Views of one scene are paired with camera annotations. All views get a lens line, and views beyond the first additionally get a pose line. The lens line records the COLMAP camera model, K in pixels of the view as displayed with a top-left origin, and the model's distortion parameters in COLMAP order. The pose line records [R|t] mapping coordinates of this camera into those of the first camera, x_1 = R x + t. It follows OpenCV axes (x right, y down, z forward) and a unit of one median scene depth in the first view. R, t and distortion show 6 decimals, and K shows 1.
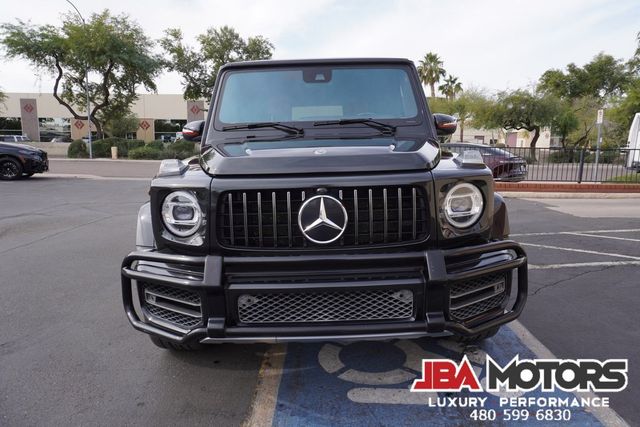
lens RADIAL K [[423.6, 0, 320.0], [0, 423.6, 213.5], [0, 0, 1]] dist [-0.046469, 0.027089]
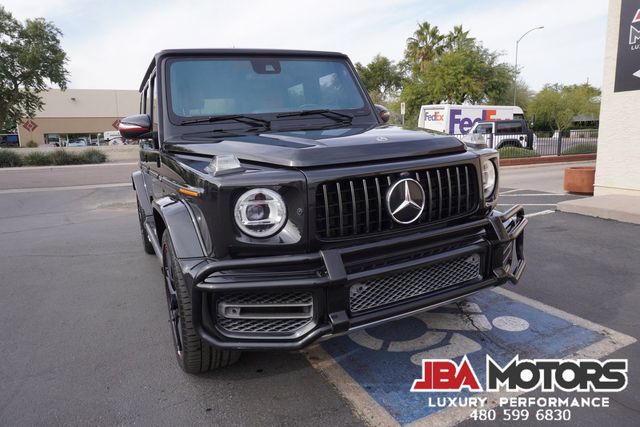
lens RADIAL K [[424.5, 0, 320.0], [0, 424.5, 213.5], [0, 0, 1]] dist [-0.055560, 0.033468]
pose [[0.899223, -0.109197, 0.423644, -0.345373], [0.104280, 0.993937, 0.034850, -0.008726], [-0.424881, 0.012840, 0.905158, 0.065821]]
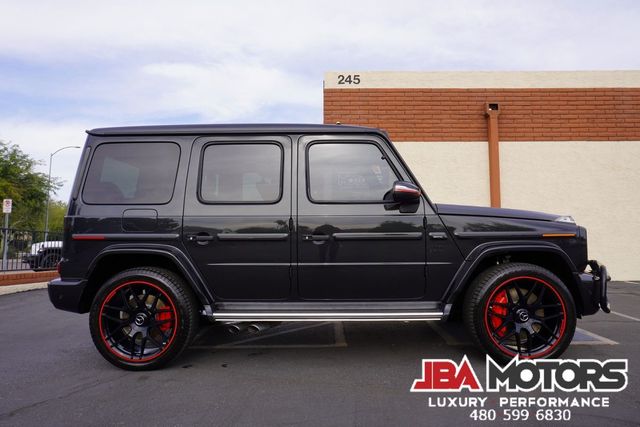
lens RADIAL K [[424.5, 0, 320.0], [0, 424.5, 213.5], [0, 0, 1]] dist [-0.055560, 0.033468]
pose [[0.004336, 0.083900, 0.996465, -1.245199], [0.152887, 0.984703, -0.083574, -0.091729], [-0.988234, 0.152709, -0.008558, 1.219226]]
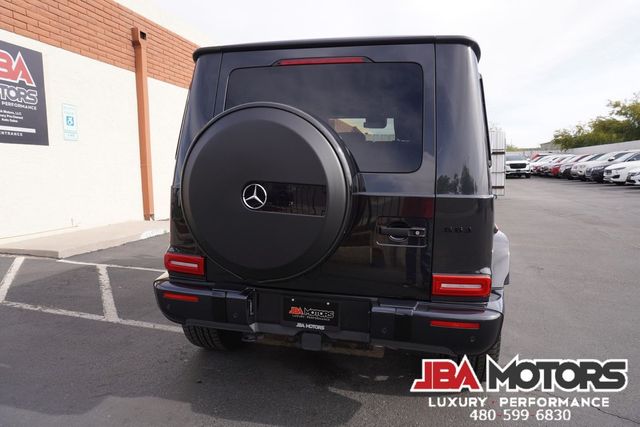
lens RADIAL K [[425.0, 0, 320.0], [0, 425.0, 213.5], [0, 0, 1]] dist [-0.051782, 0.035873]
pose [[-0.979696, -0.010443, 0.200215, -0.109440], [0.042258, 0.965451, 0.257134, -0.410251], [-0.195983, 0.260374, -0.945408, 2.446258]]
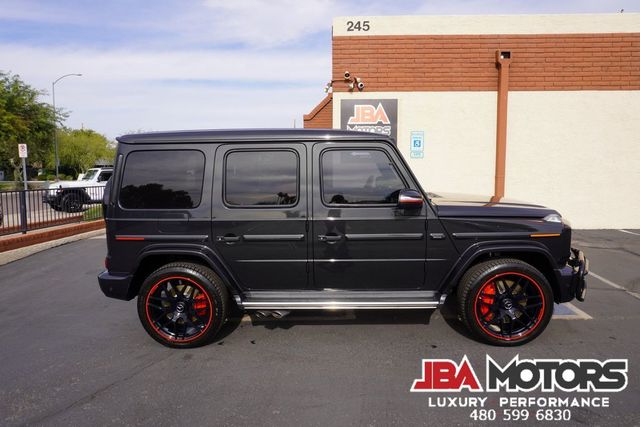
lens RADIAL K [[424.5, 0, 320.0], [0, 424.5, 213.5], [0, 0, 1]] dist [-0.055560, 0.033468]
pose [[0.020728, -0.105035, 0.994252, -1.363000], [0.159906, 0.982012, 0.100408, -0.298762], [-0.986915, 0.156905, 0.037151, 1.201907]]
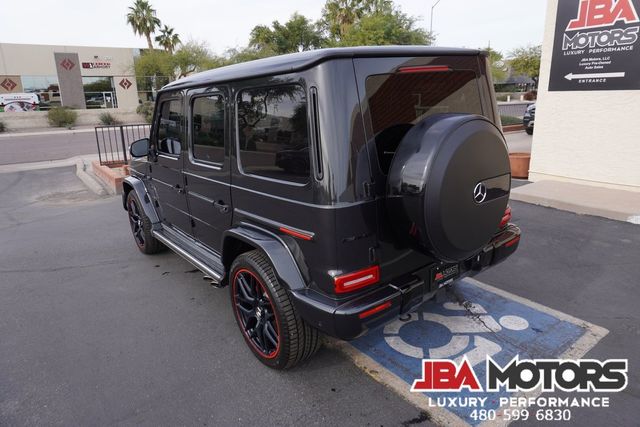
lens RADIAL K [[423.6, 0, 320.0], [0, 423.6, 213.5], [0, 0, 1]] dist [-0.046469, 0.027089]
pose [[0.795932, -0.188984, 0.575133, -0.581518], [0.122980, 0.980691, 0.152053, -0.188028], [-0.592764, -0.050294, 0.803805, 0.120122]]
